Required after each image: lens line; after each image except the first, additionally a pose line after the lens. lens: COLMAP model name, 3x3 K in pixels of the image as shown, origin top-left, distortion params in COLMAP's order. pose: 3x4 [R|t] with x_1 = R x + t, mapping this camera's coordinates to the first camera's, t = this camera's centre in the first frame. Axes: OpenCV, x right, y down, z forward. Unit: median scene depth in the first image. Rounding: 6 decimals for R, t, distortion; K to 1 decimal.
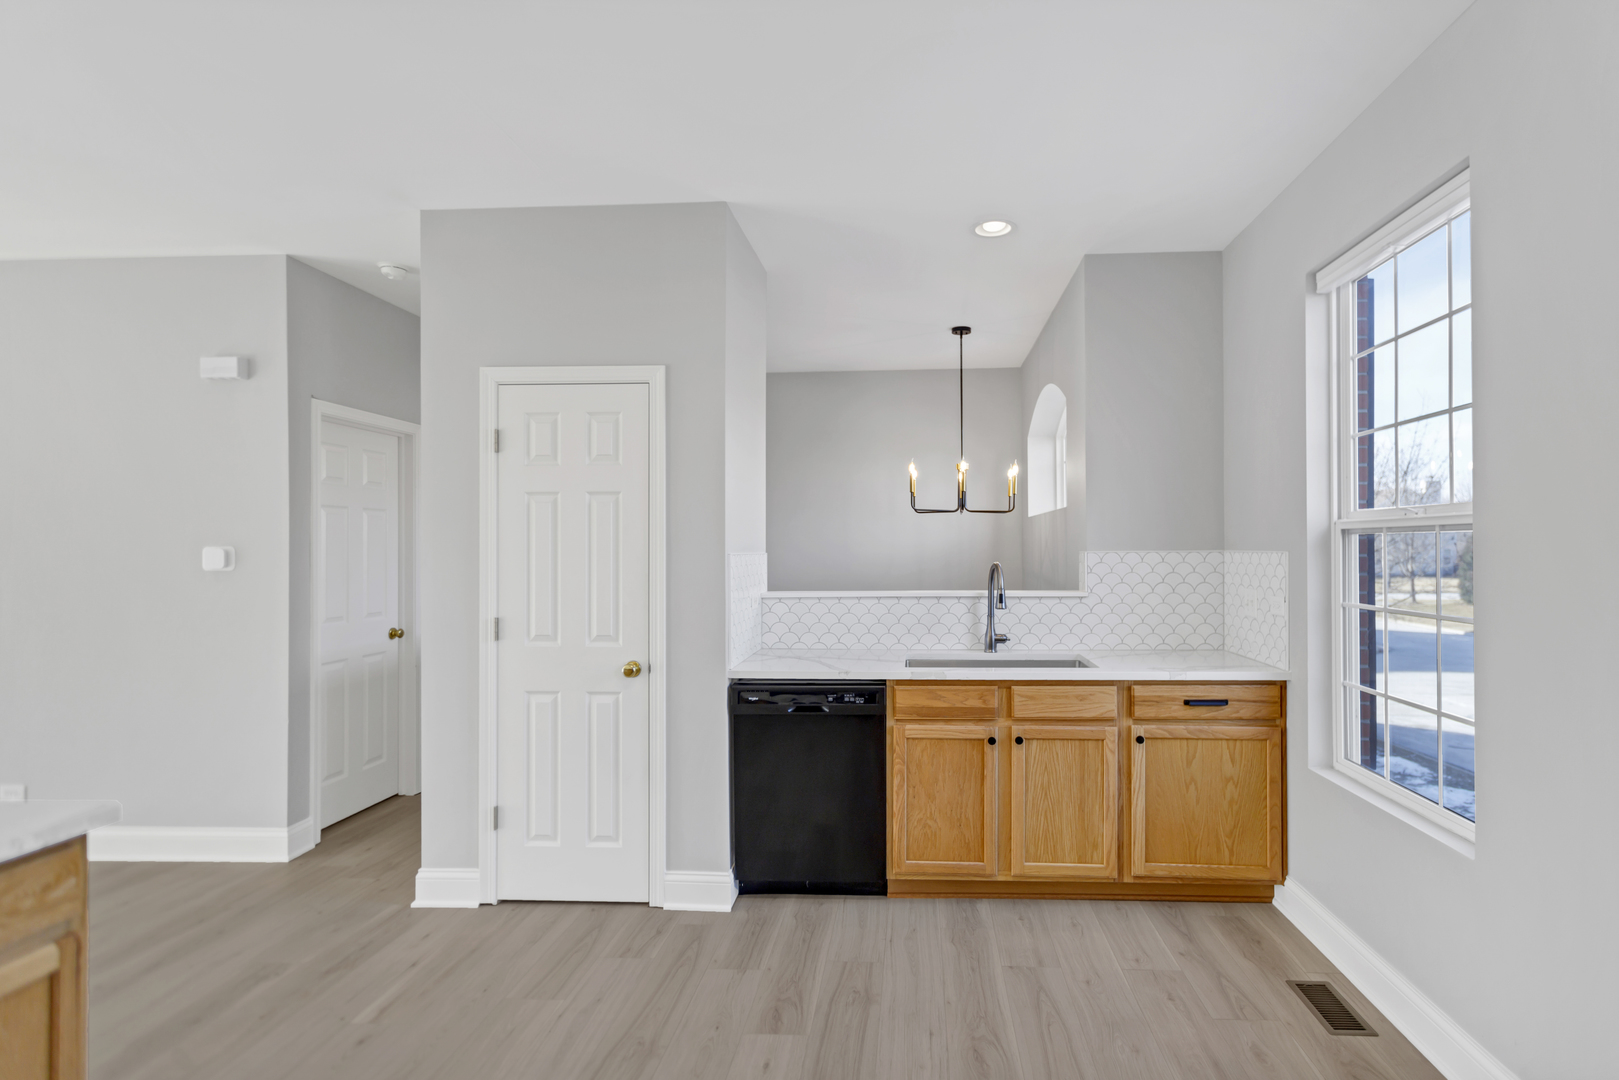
lens RADIAL K [[819.3, 0, 829.8], [0, 819.3, 543.4], [0, 0, 1]] dist [0.014679, -0.000182]
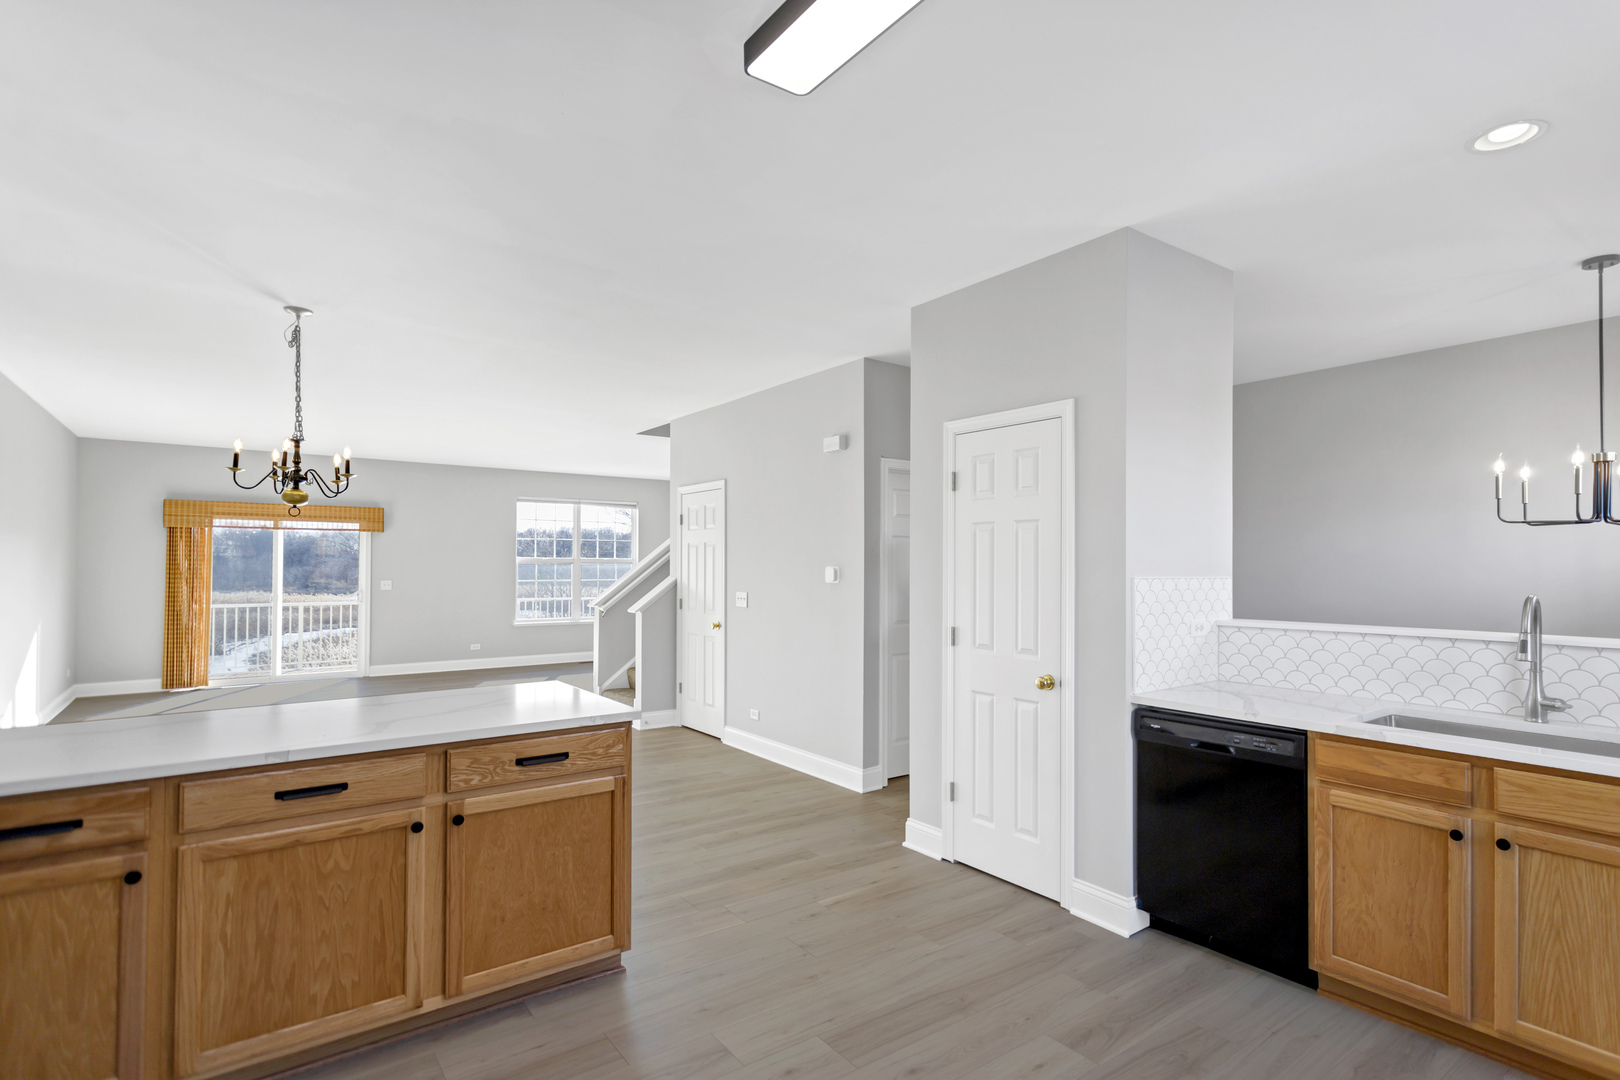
lens RADIAL K [[798.2, 0, 816.1], [0, 798.2, 547.5], [0, 0, 1]] dist [-0.001532, 0.000146]
pose [[0.639904, -0.011648, -0.768367, 0.377032], [-0.001352, 0.999867, -0.016283, -0.007278], [0.768454, 0.011458, 0.639803, 0.087289]]
